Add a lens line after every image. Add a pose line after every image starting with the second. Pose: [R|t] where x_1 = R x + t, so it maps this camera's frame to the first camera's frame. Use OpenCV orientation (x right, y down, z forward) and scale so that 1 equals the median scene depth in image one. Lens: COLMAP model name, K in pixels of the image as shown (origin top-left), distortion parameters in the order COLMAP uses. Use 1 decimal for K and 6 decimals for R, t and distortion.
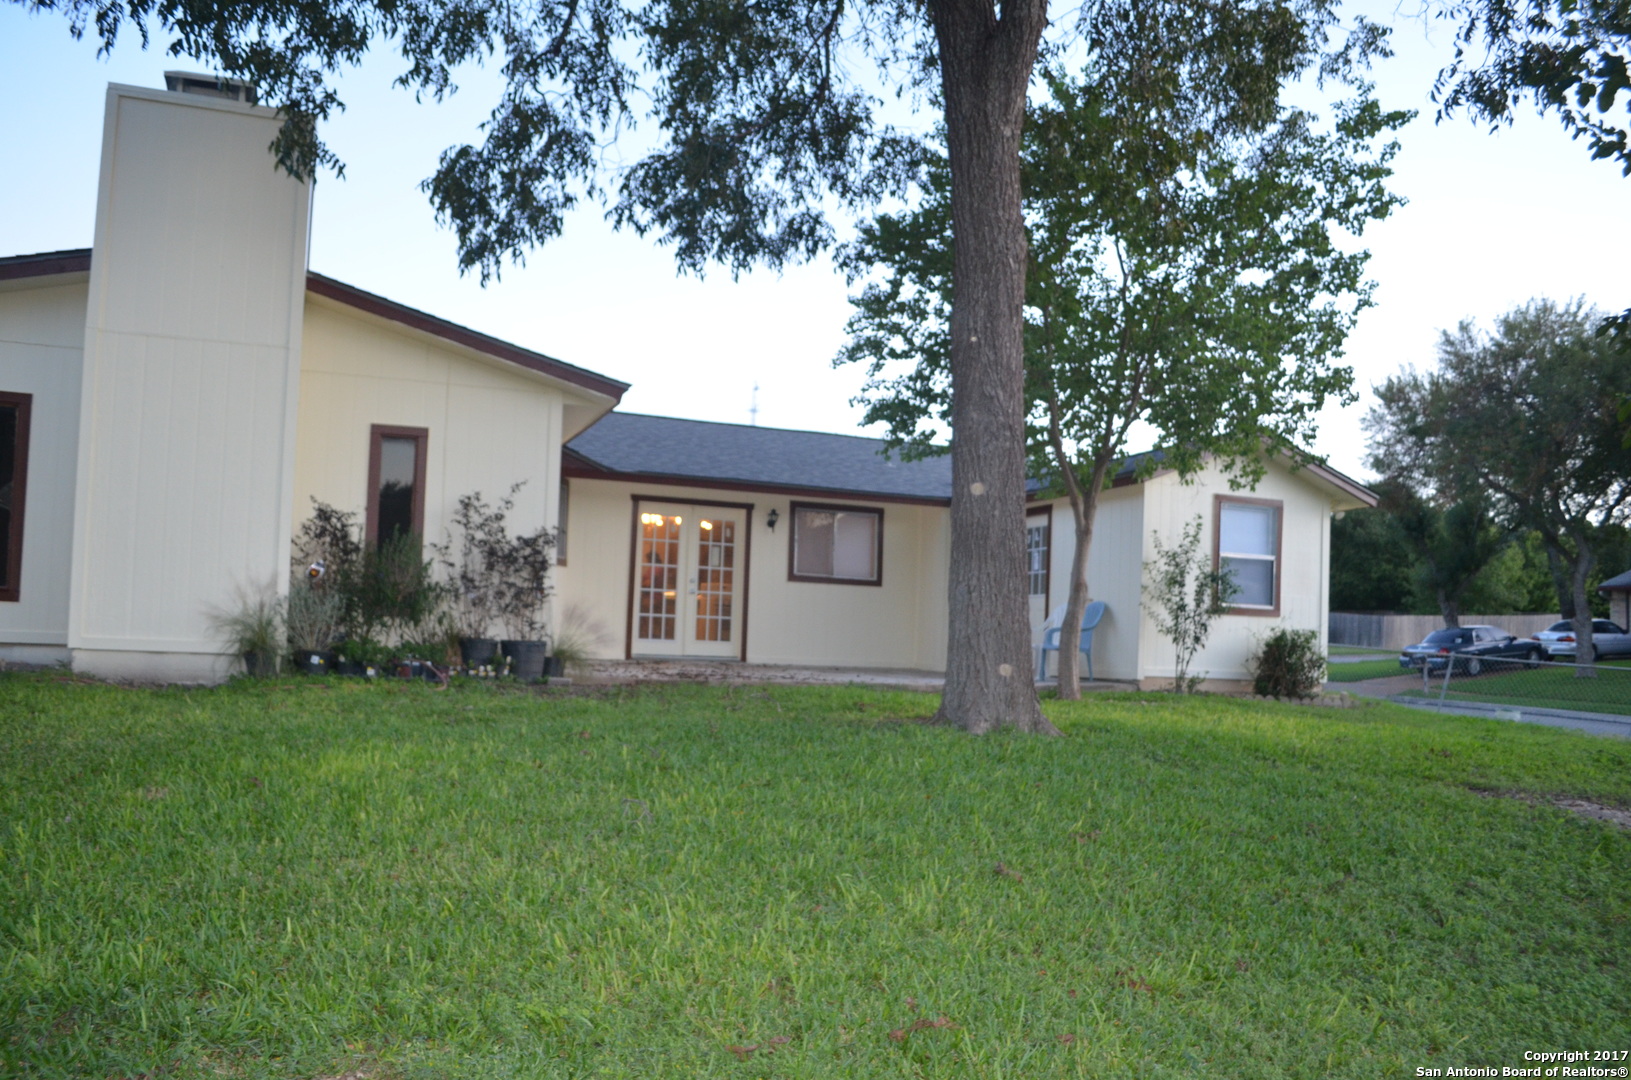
lens RADIAL K [[1281.7, 0, 819.7], [0, 1281.7, 562.2], [0, 0, 1]] dist [-0.087901, 0.010249]
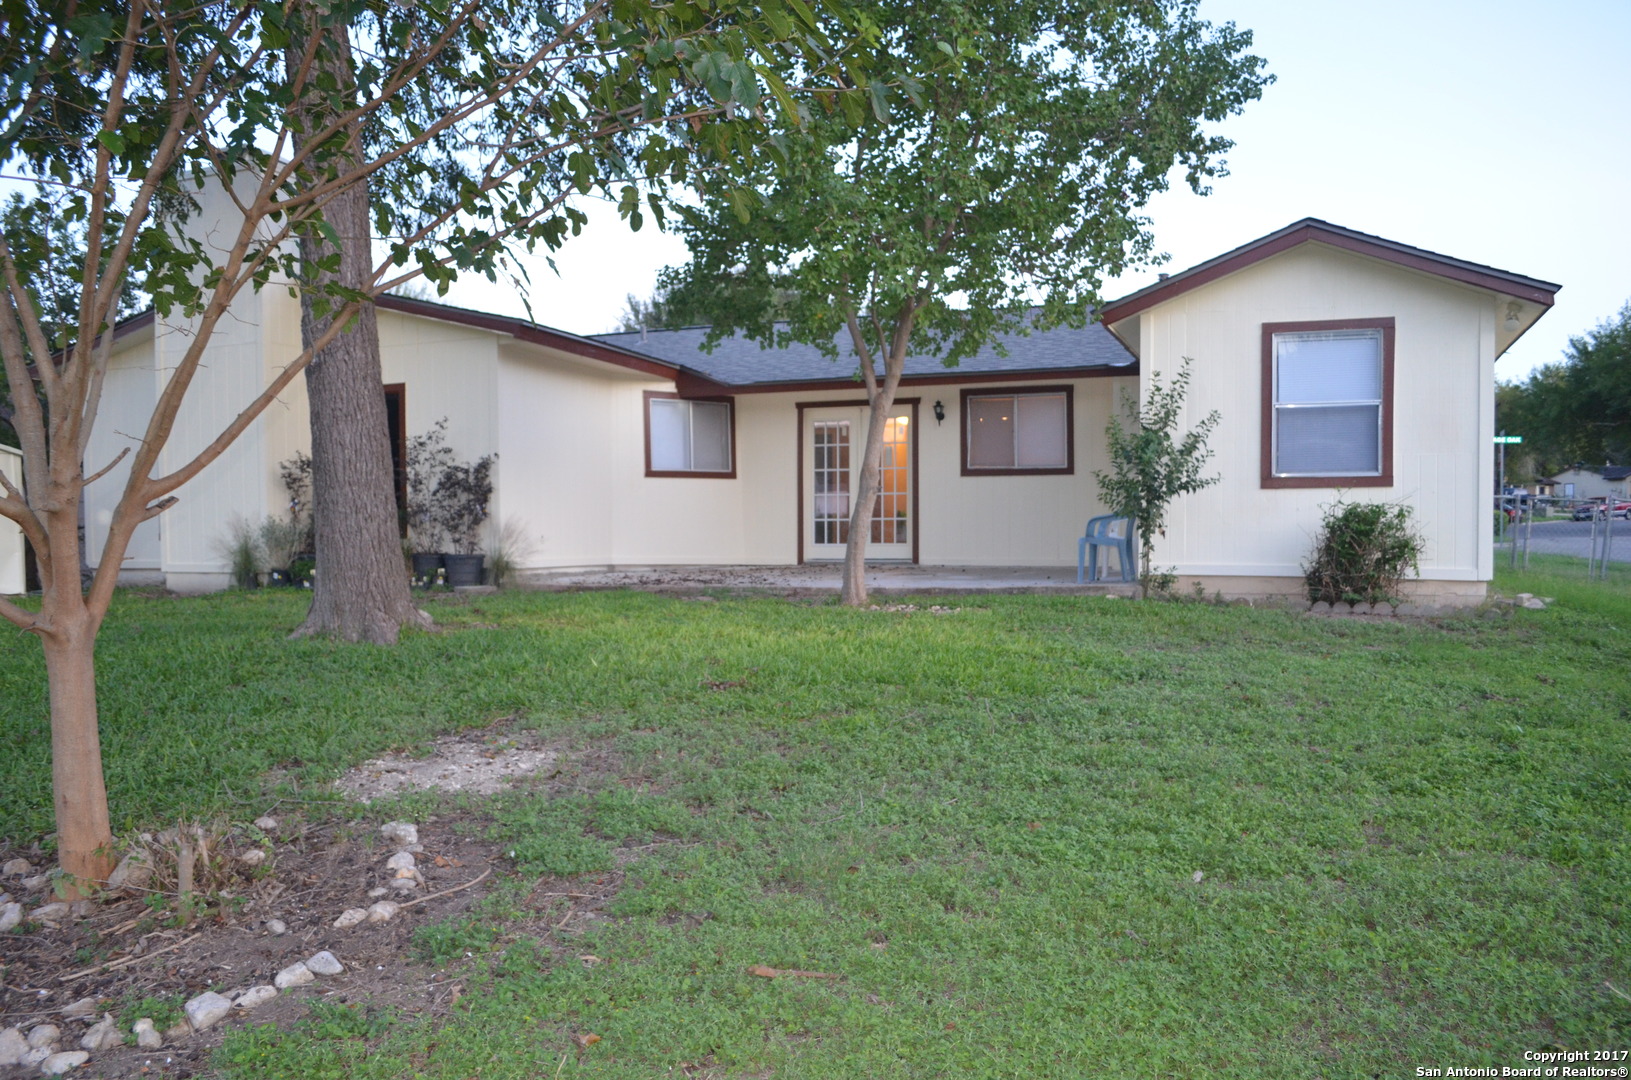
lens RADIAL K [[1281.7, 0, 819.7], [0, 1281.7, 562.2], [0, 0, 1]] dist [-0.087901, 0.010249]
pose [[0.726364, -0.022069, -0.686955, 0.547050], [0.074007, 0.996185, 0.046249, 0.026723], [0.683314, -0.084433, 0.725226, 0.258309]]
